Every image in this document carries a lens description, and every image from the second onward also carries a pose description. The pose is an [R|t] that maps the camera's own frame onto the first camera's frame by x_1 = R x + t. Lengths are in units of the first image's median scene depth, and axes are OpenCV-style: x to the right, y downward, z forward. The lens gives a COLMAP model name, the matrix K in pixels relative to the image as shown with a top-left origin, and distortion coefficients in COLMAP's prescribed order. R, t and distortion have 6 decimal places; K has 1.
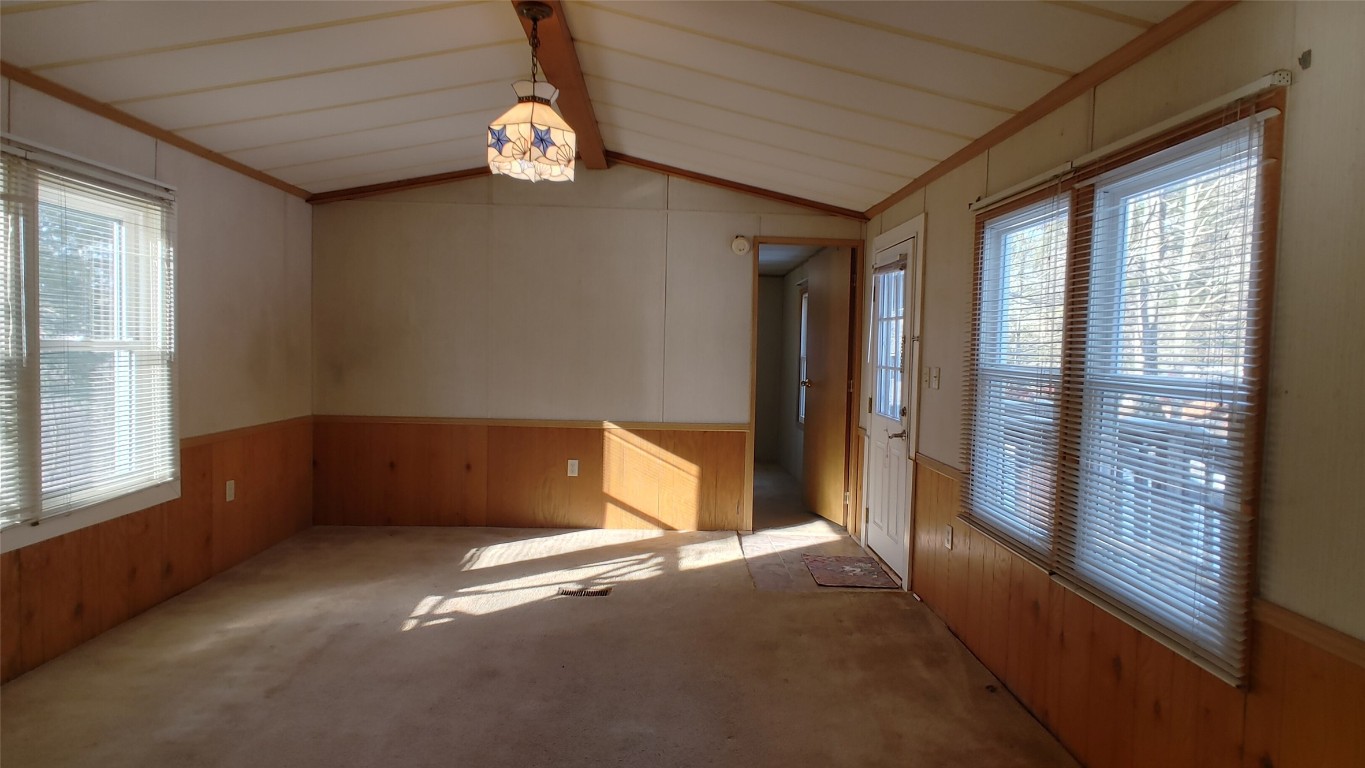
lens RADIAL K [[763.0, 0, 678.3], [0, 763.0, 387.9], [0, 0, 1]] dist [0.002585, 0.000643]
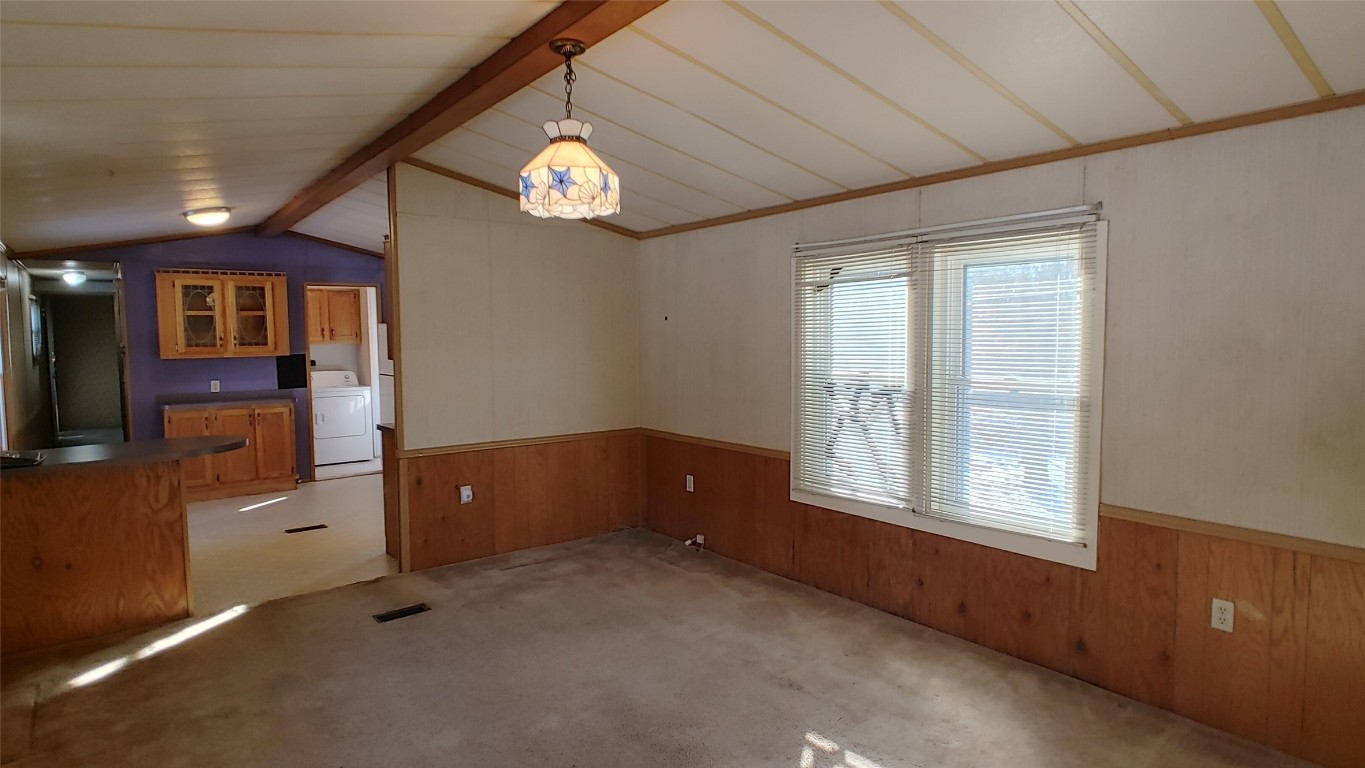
lens RADIAL K [[763.0, 0, 678.3], [0, 763.0, 387.9], [0, 0, 1]] dist [0.002585, 0.000643]
pose [[-0.809875, 0.017924, -0.586328, 0.222058], [-0.050105, 0.993766, 0.099588, -0.124974], [0.584458, 0.110032, -0.803929, 1.472323]]
